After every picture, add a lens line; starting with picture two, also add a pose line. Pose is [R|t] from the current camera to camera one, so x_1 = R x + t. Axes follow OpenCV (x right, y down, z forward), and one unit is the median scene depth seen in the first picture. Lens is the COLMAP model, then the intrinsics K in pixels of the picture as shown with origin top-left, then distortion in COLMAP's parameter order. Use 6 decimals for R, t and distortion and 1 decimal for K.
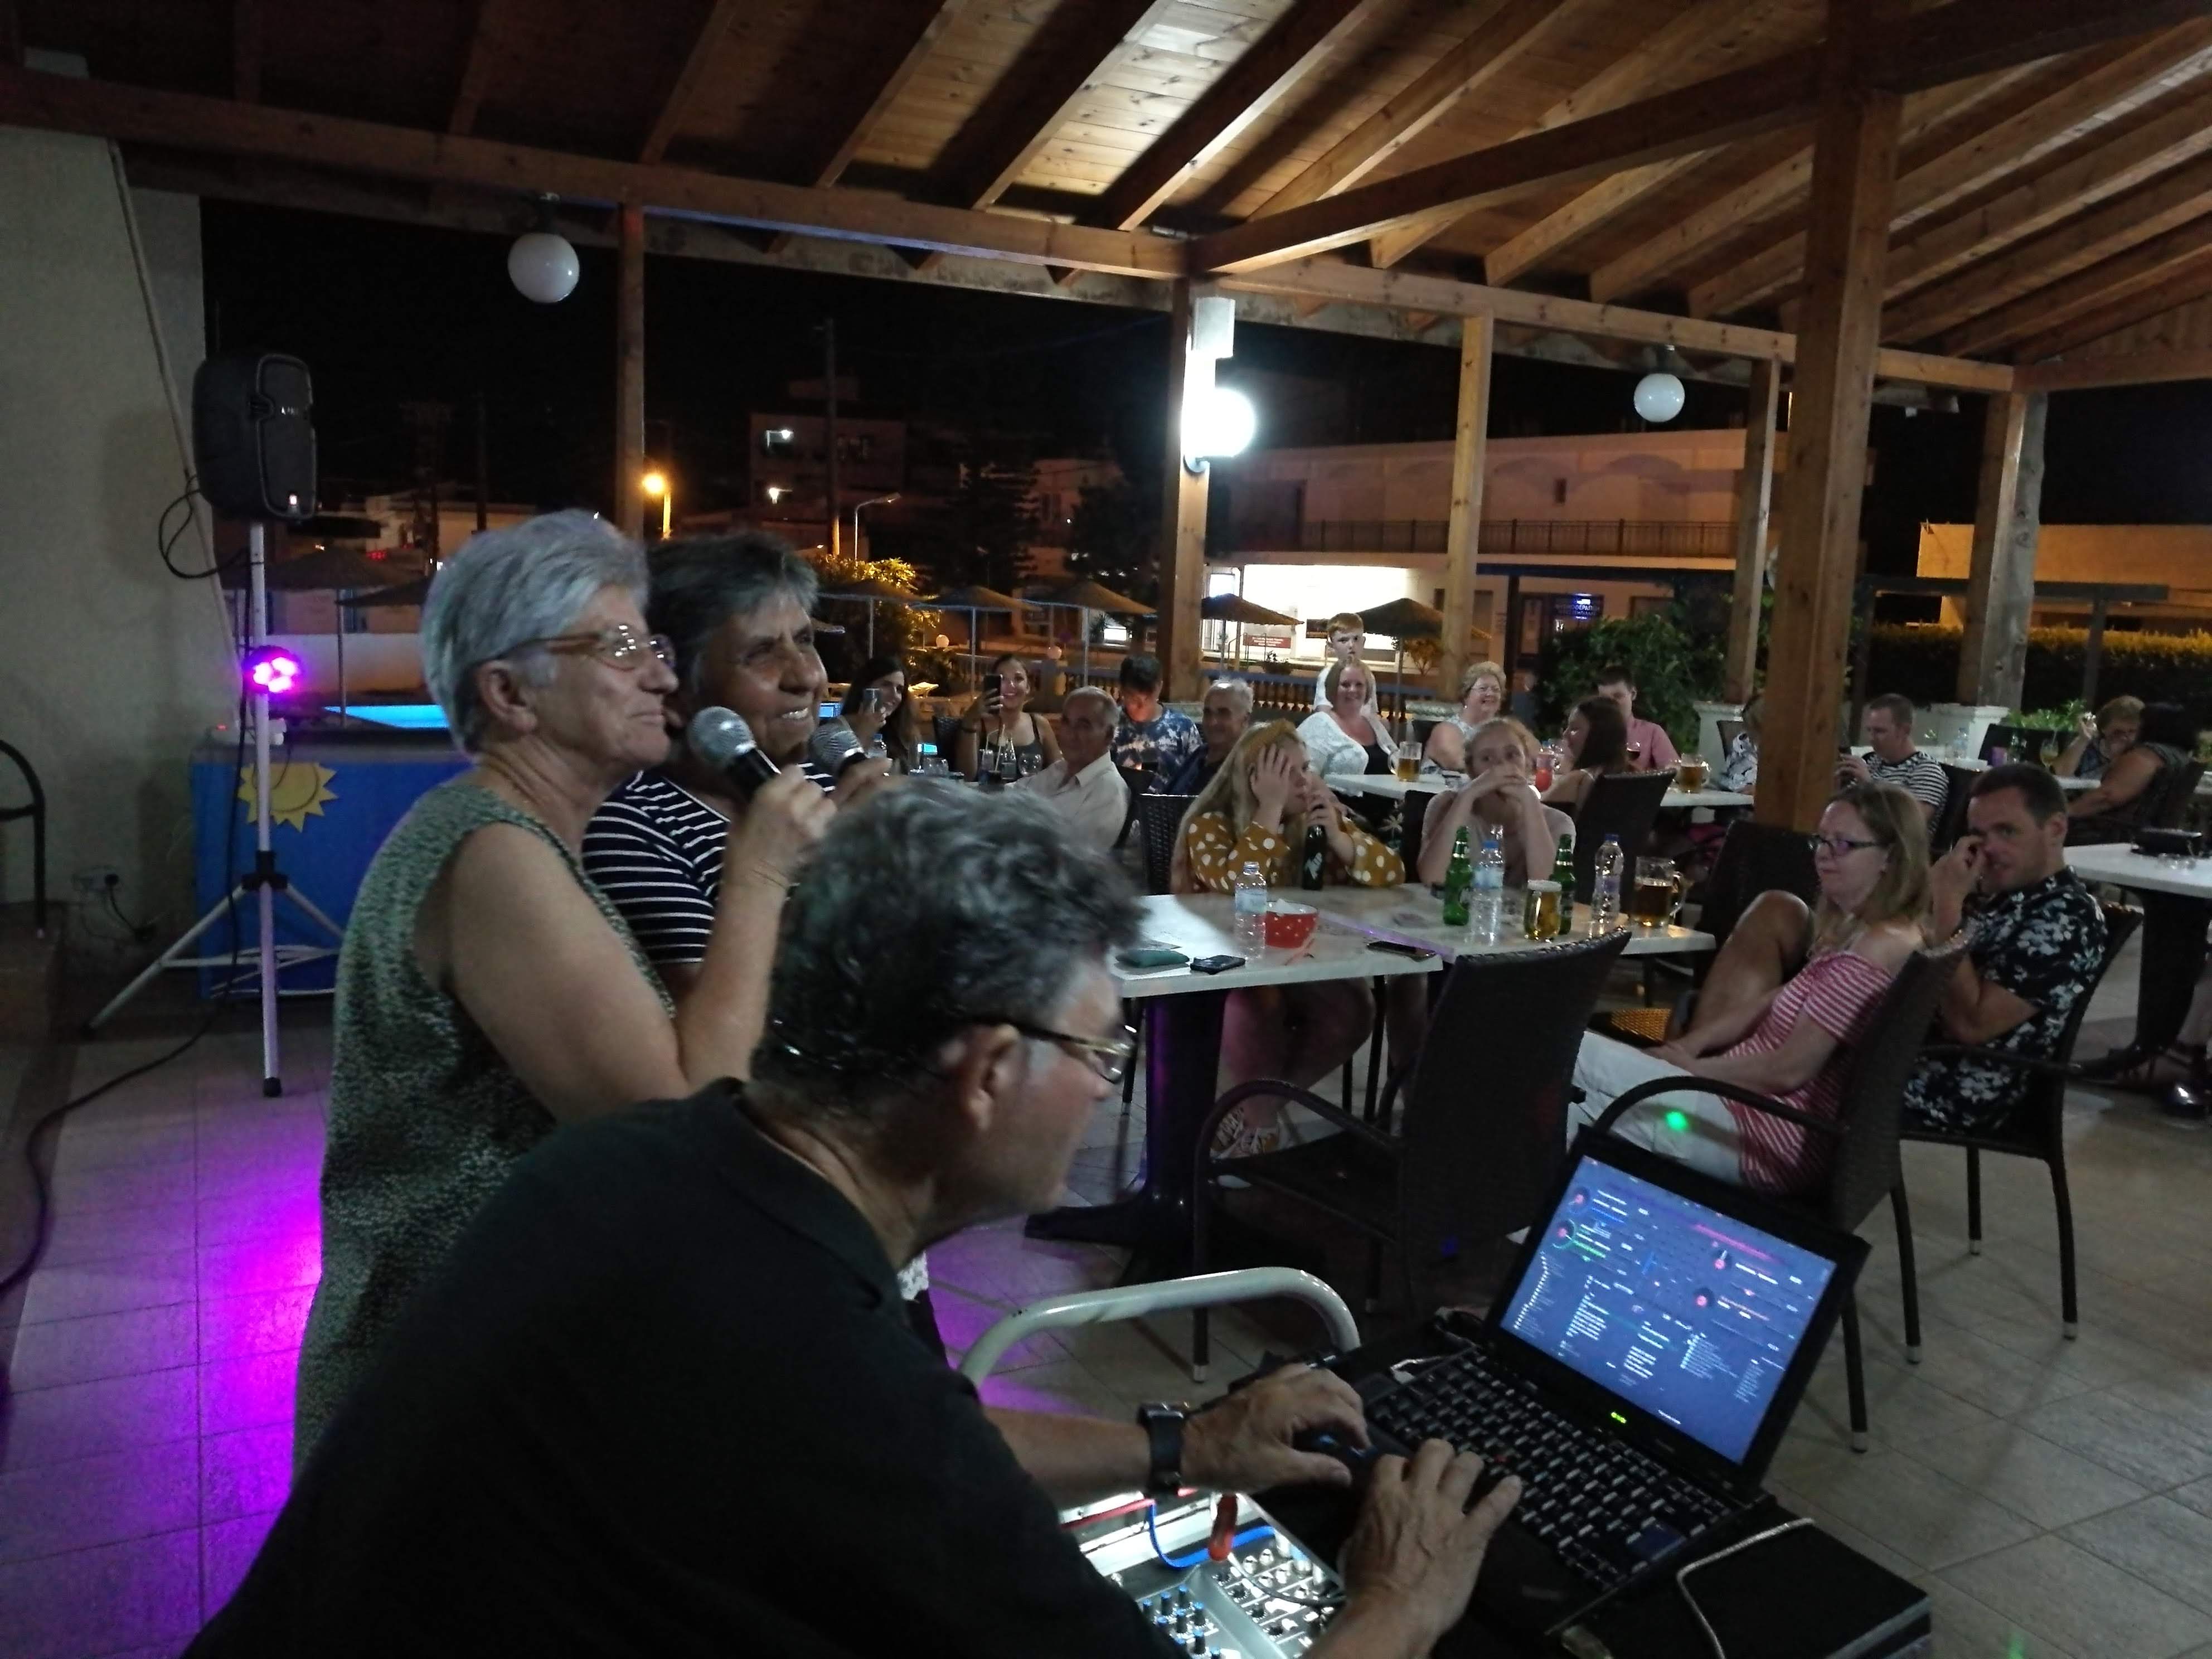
lens RADIAL K [[1723.8, 0, 1104.7], [0, 1723.8, 823.4], [0, 0, 1]] dist [-0.047984, 0.046788]
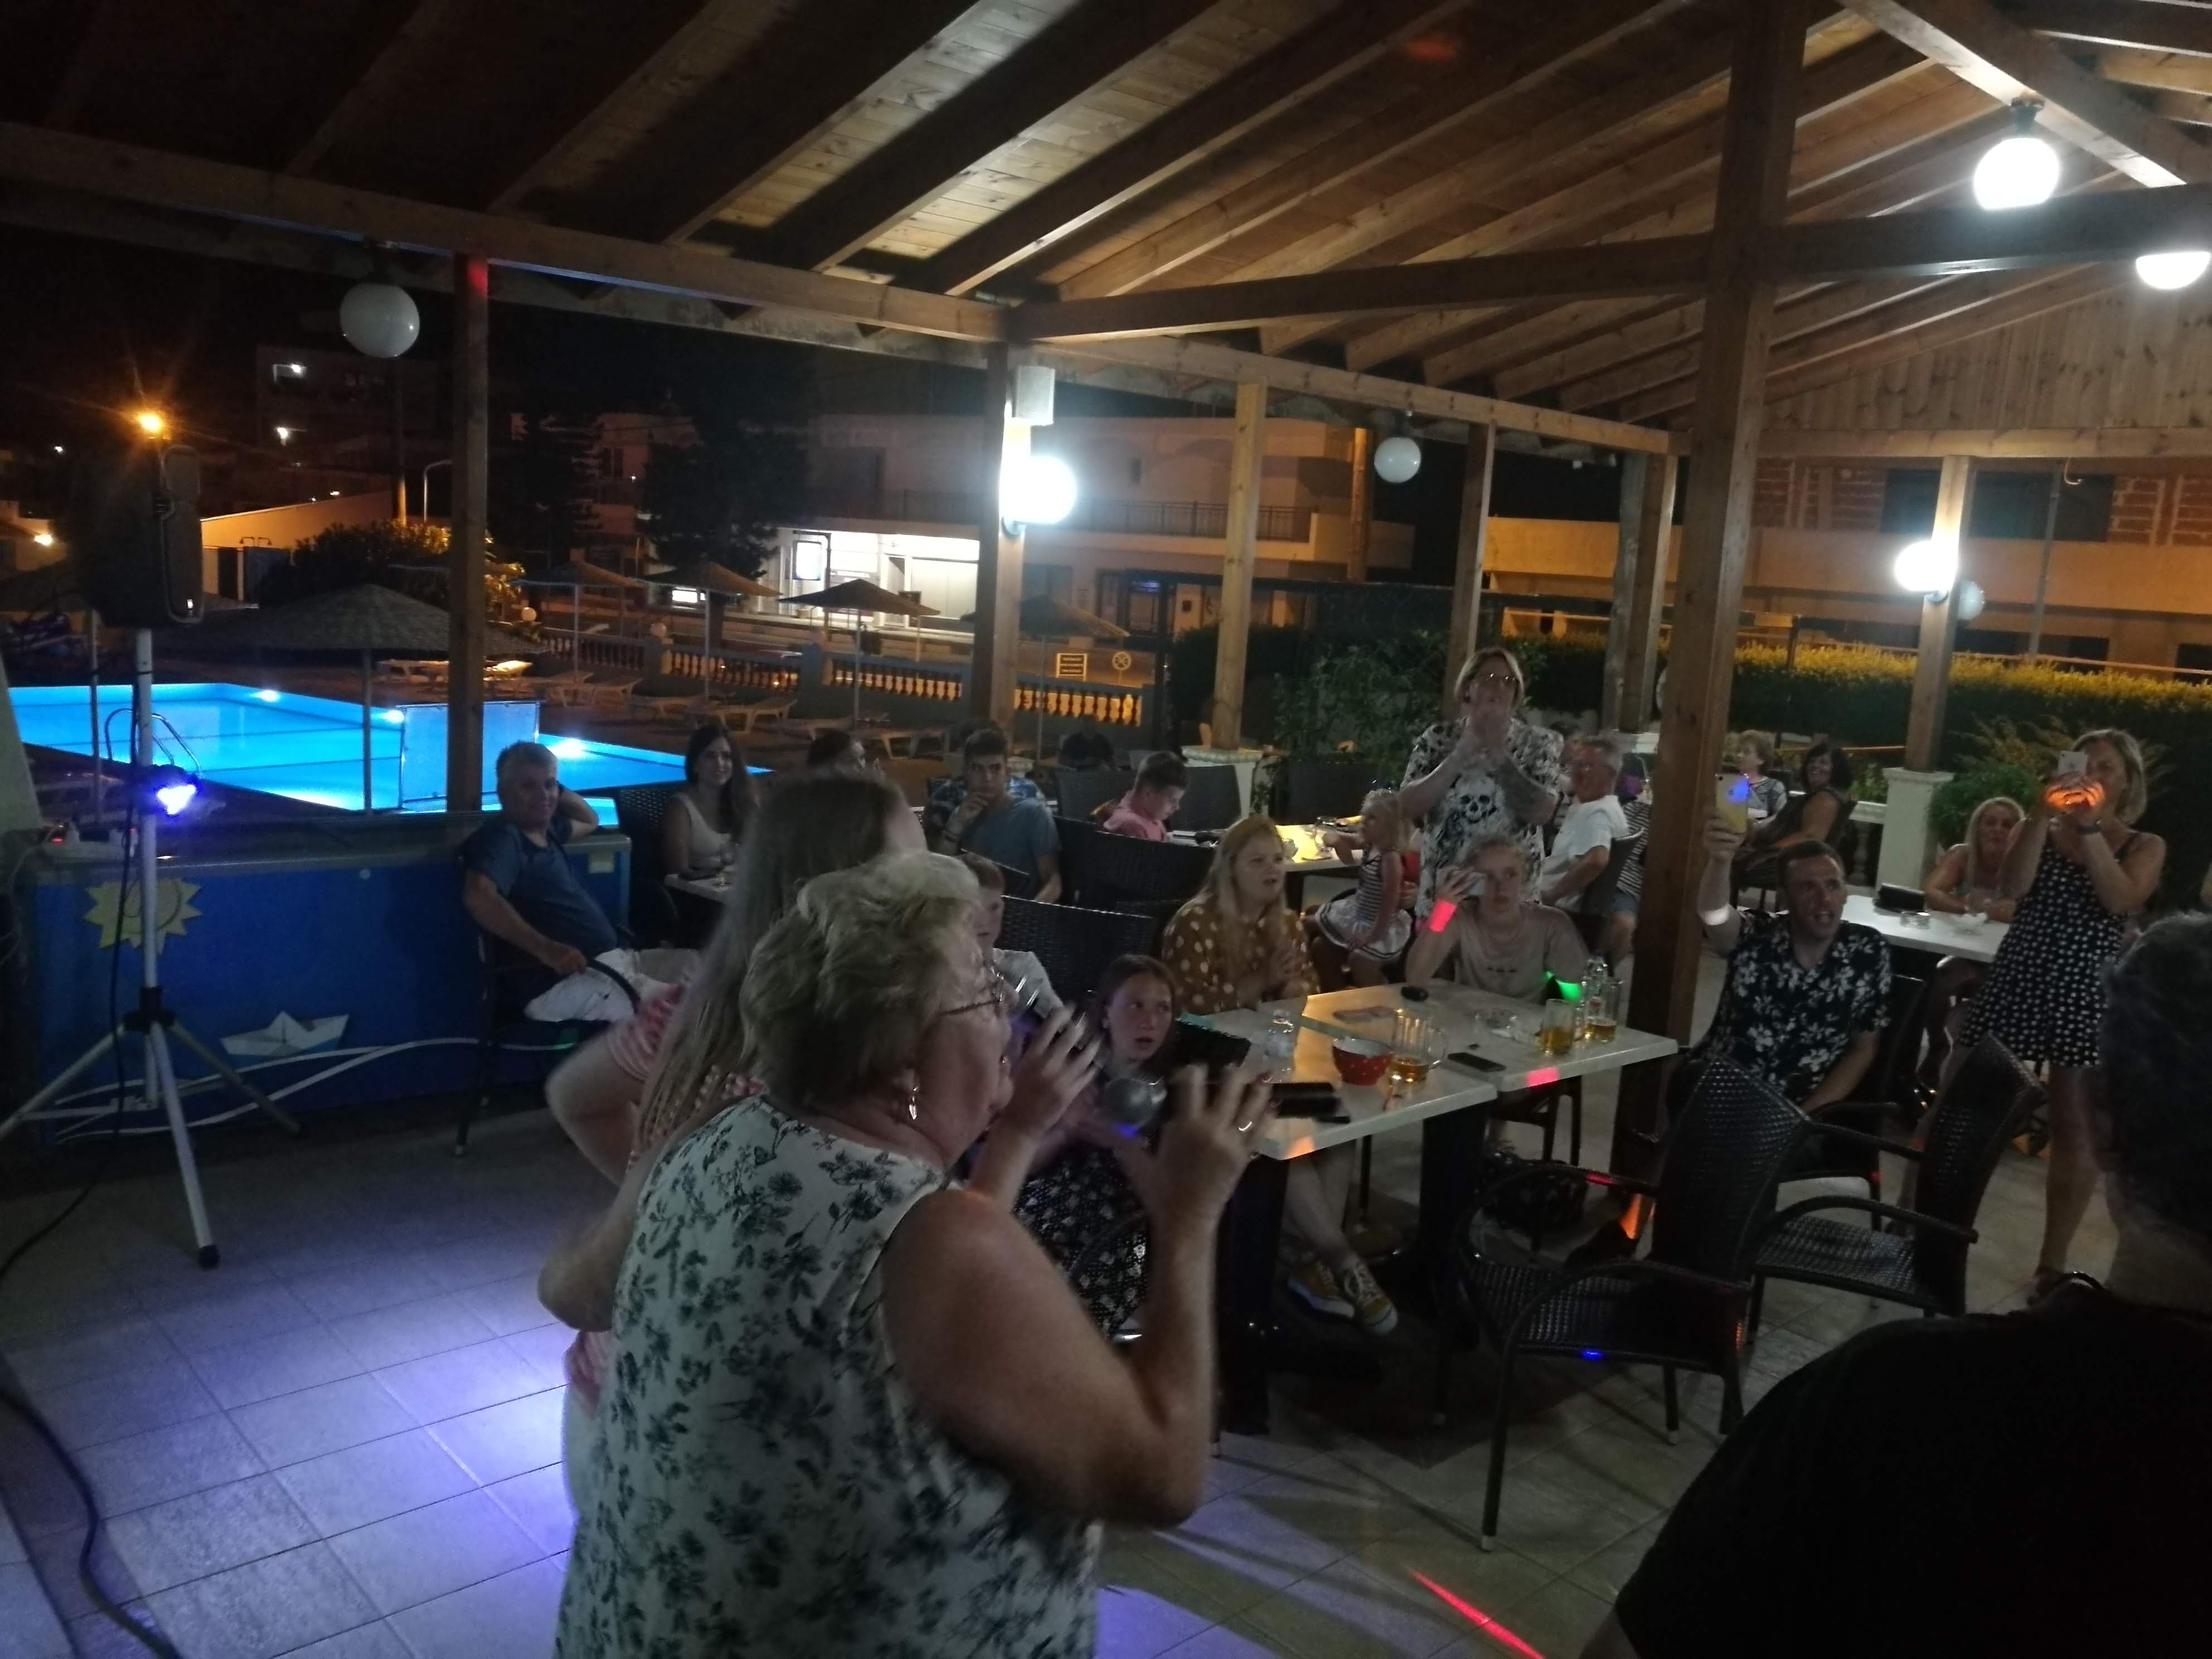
lens RADIAL K [[1723.8, 0, 1104.7], [0, 1723.8, 823.4], [0, 0, 1]] dist [-0.047984, 0.046788]
pose [[0.966751, -0.018996, 0.255014, -0.159532], [0.012698, 0.999573, 0.026318, -0.060551], [-0.255405, -0.022205, 0.966579, -0.000824]]
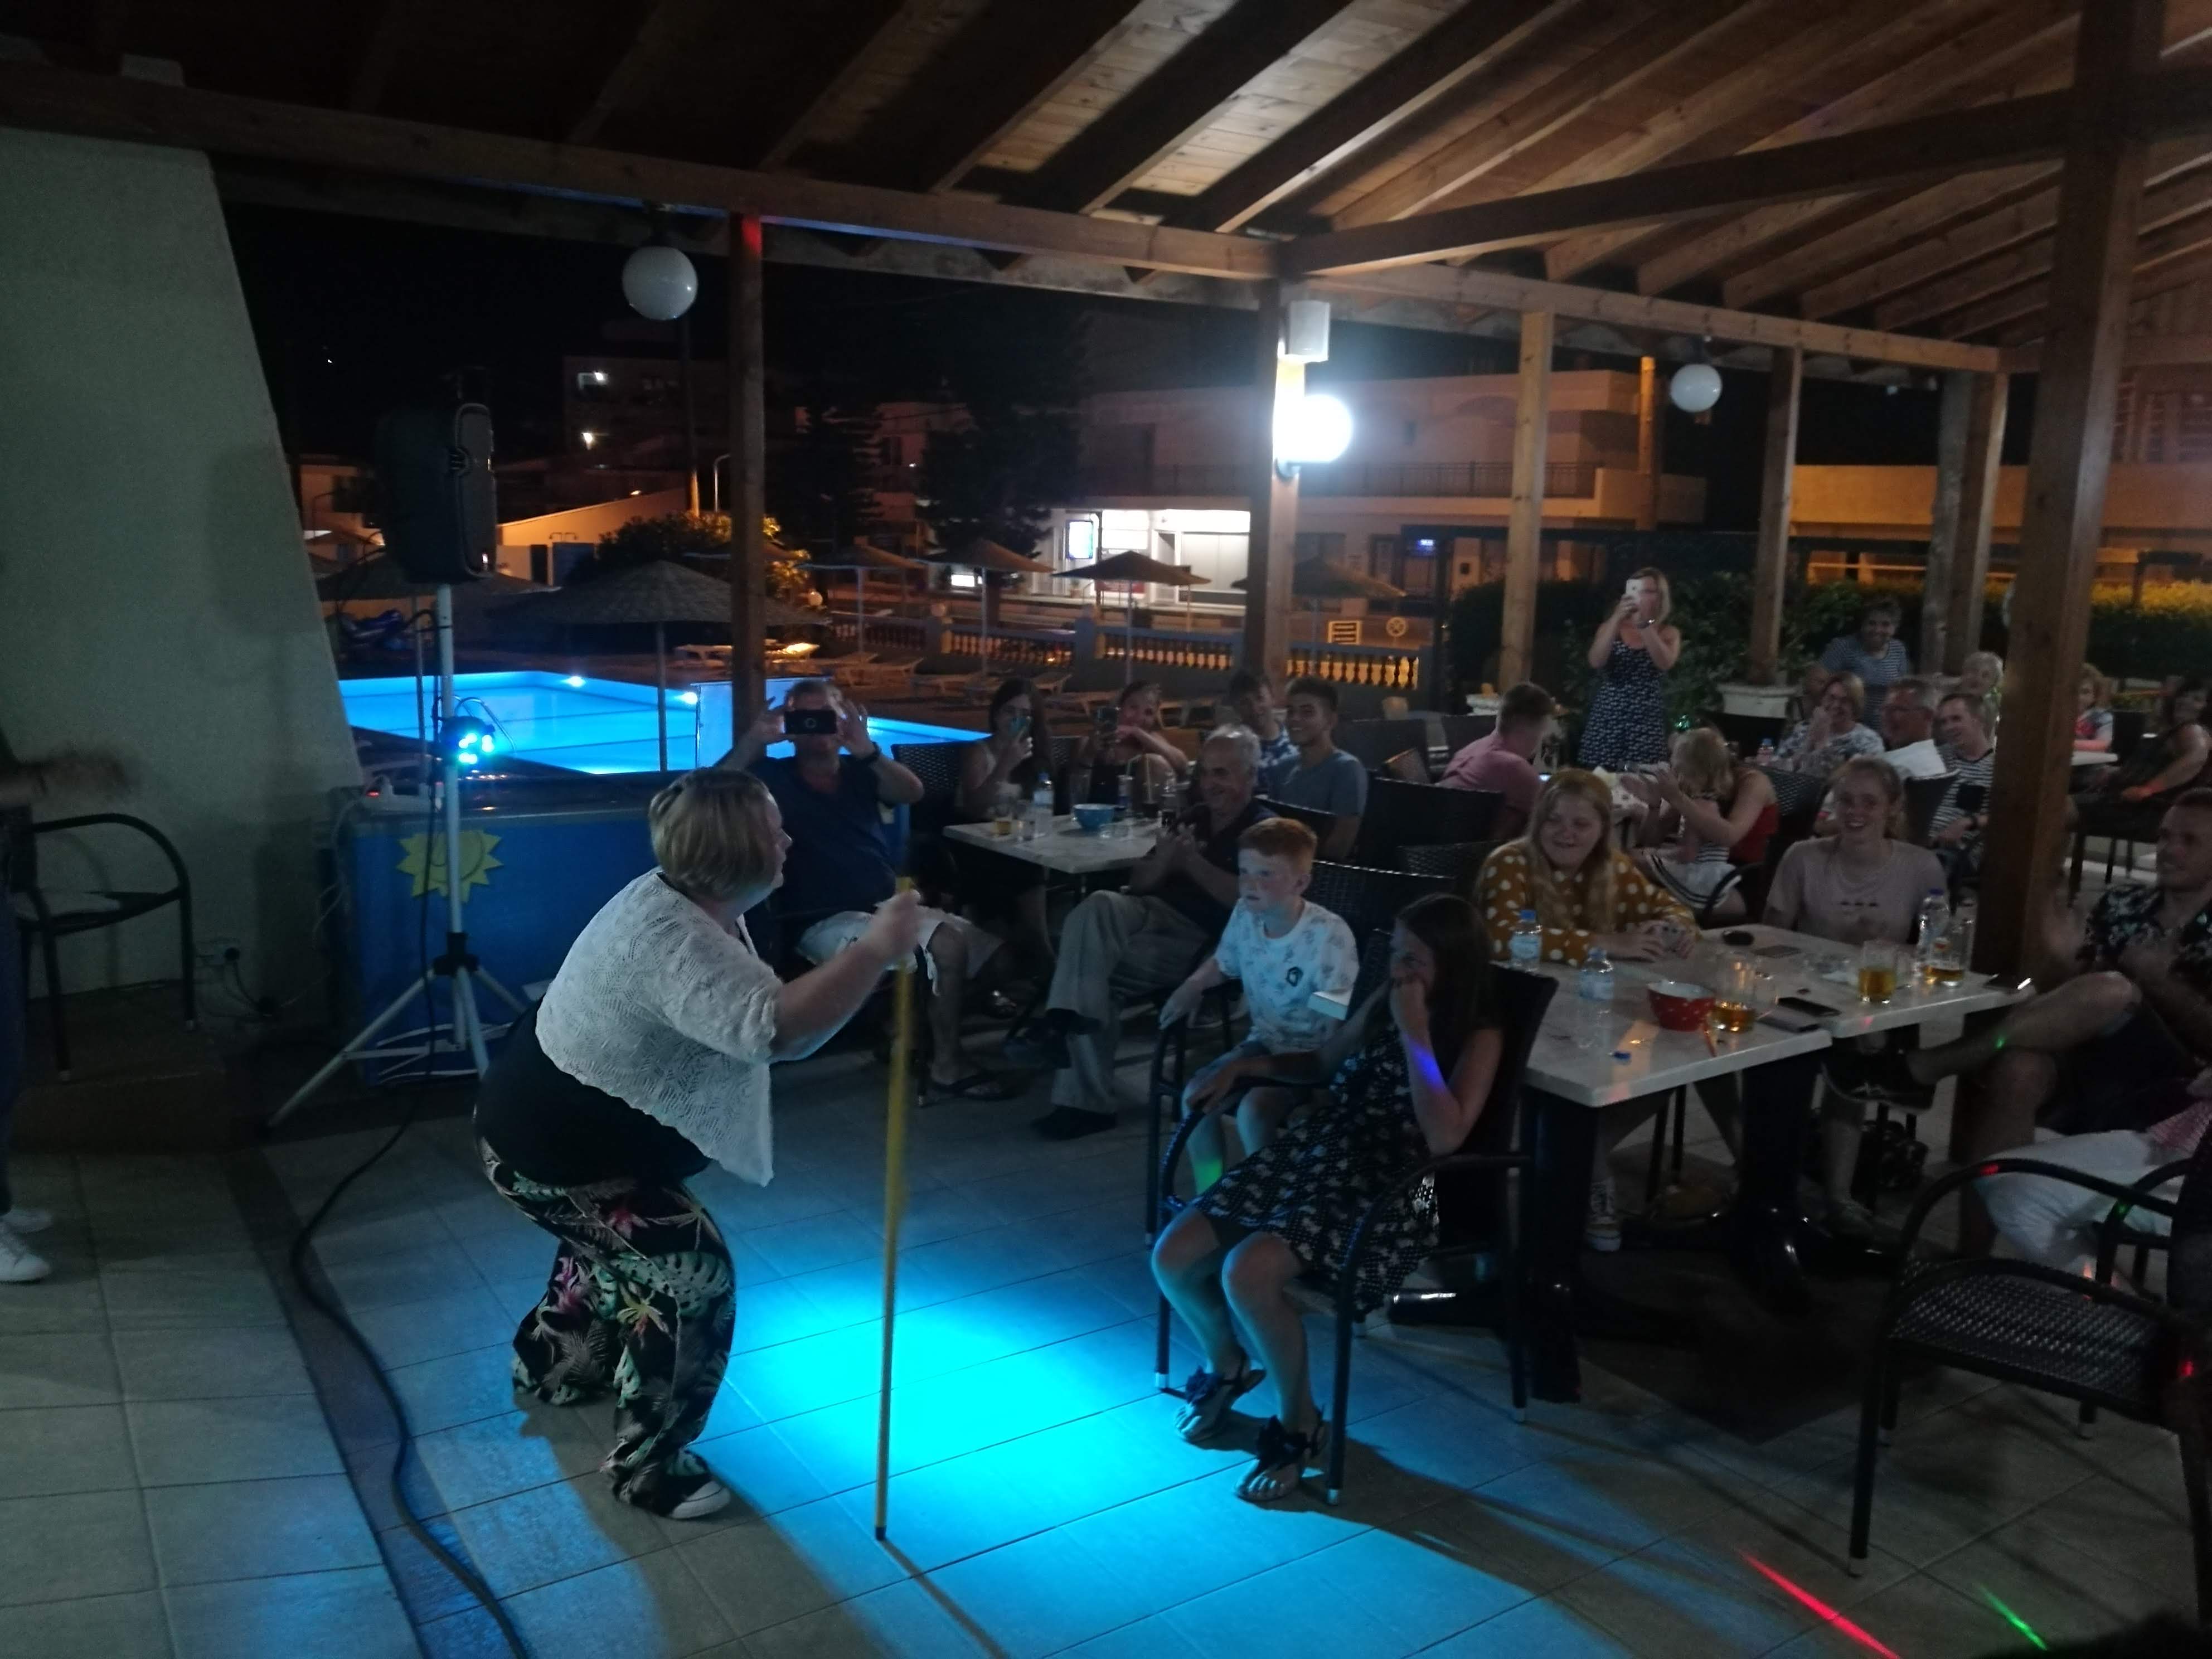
lens RADIAL K [[1722.4, 0, 1106.0], [0, 1722.4, 829.5], [0, 0, 1]] dist [-0.056888, 0.055332]
pose [[0.994574, -0.033788, 0.098387, -0.156886], [0.029912, 0.998727, 0.040606, -0.046631], [-0.099634, -0.037443, 0.994319, 0.024098]]
